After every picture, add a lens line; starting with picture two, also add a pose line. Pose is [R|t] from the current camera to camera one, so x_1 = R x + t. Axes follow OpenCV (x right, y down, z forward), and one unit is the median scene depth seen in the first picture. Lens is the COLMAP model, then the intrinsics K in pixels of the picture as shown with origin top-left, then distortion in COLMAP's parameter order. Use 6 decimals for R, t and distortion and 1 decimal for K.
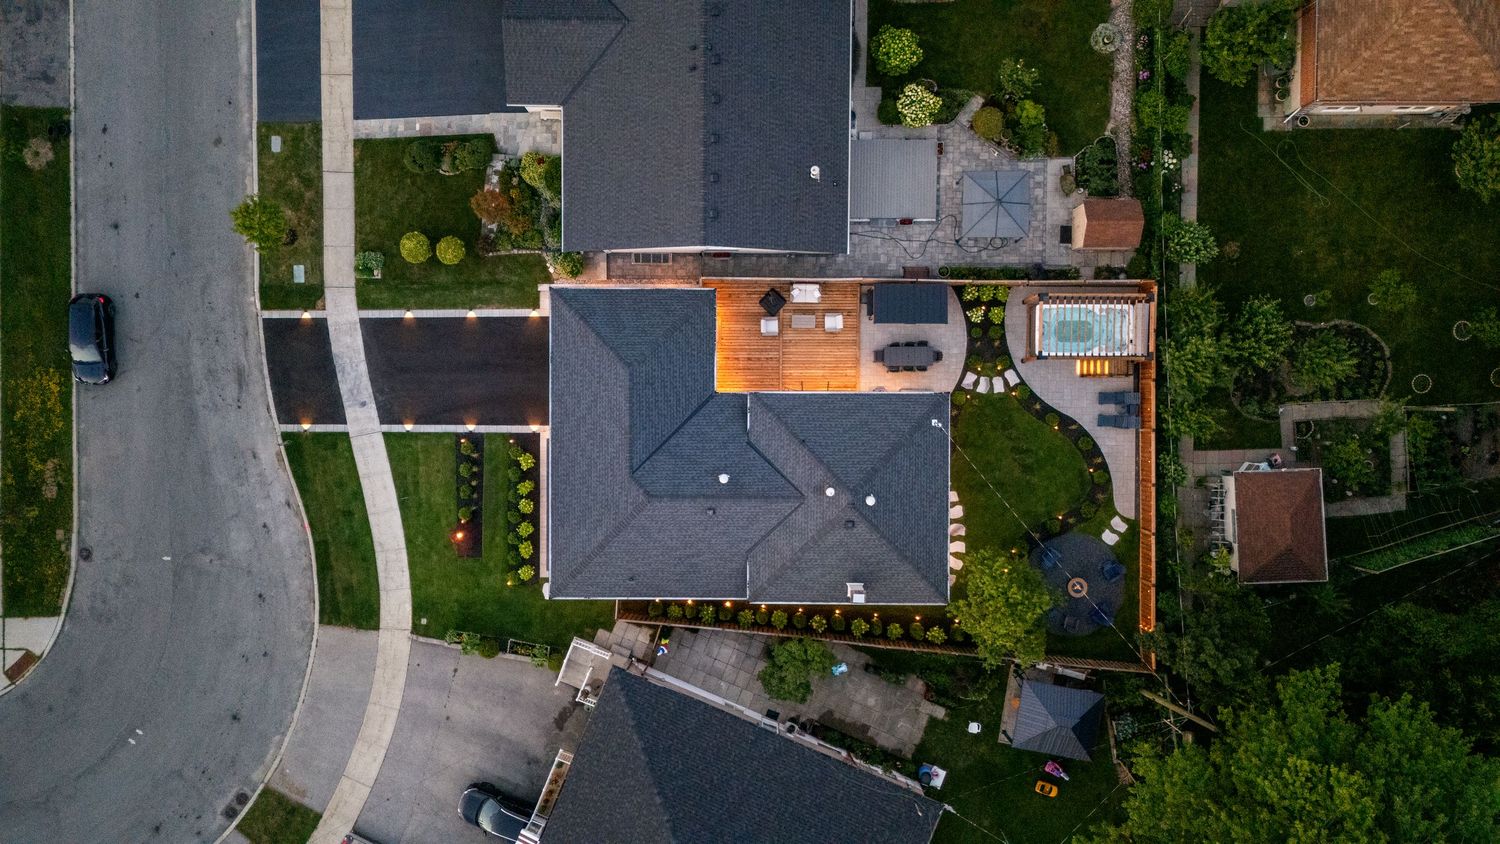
lens RADIAL K [[1096.4, 0, 753.7], [0, 1096.4, 424.9], [0, 0, 1]] dist [0.080233, -0.088811]
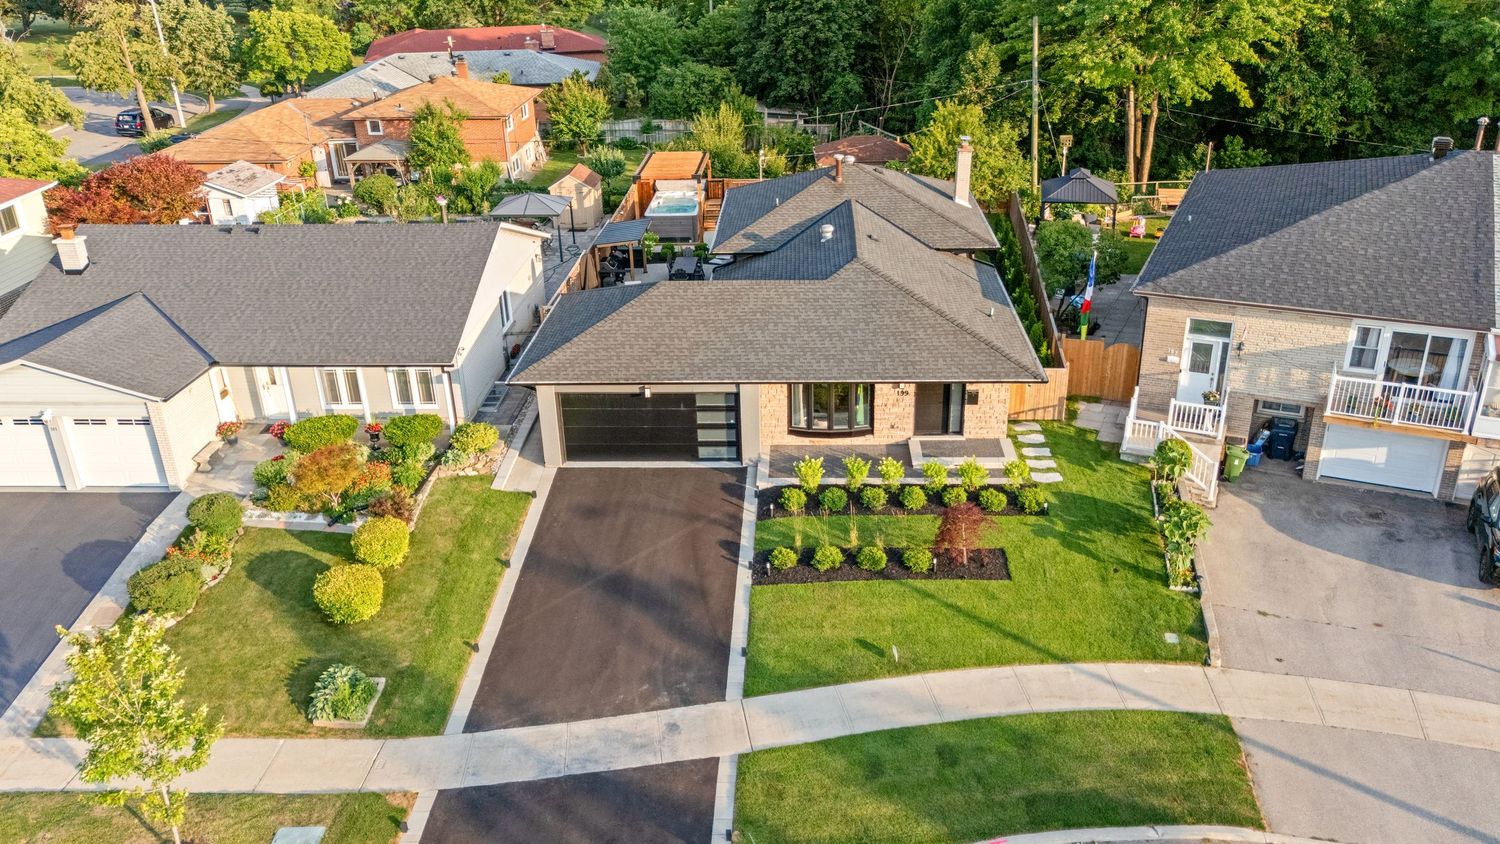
lens RADIAL K [[1156.3, 0, 750.0], [0, 1156.3, 422.0], [0, 0, 1]] dist [0.087995, -0.118887]
pose [[0.053738, -0.400755, 0.914608, -0.720111], [0.997937, -0.010670, -0.063310, 0.039246], [0.035130, 0.916123, 0.399355, 0.741831]]
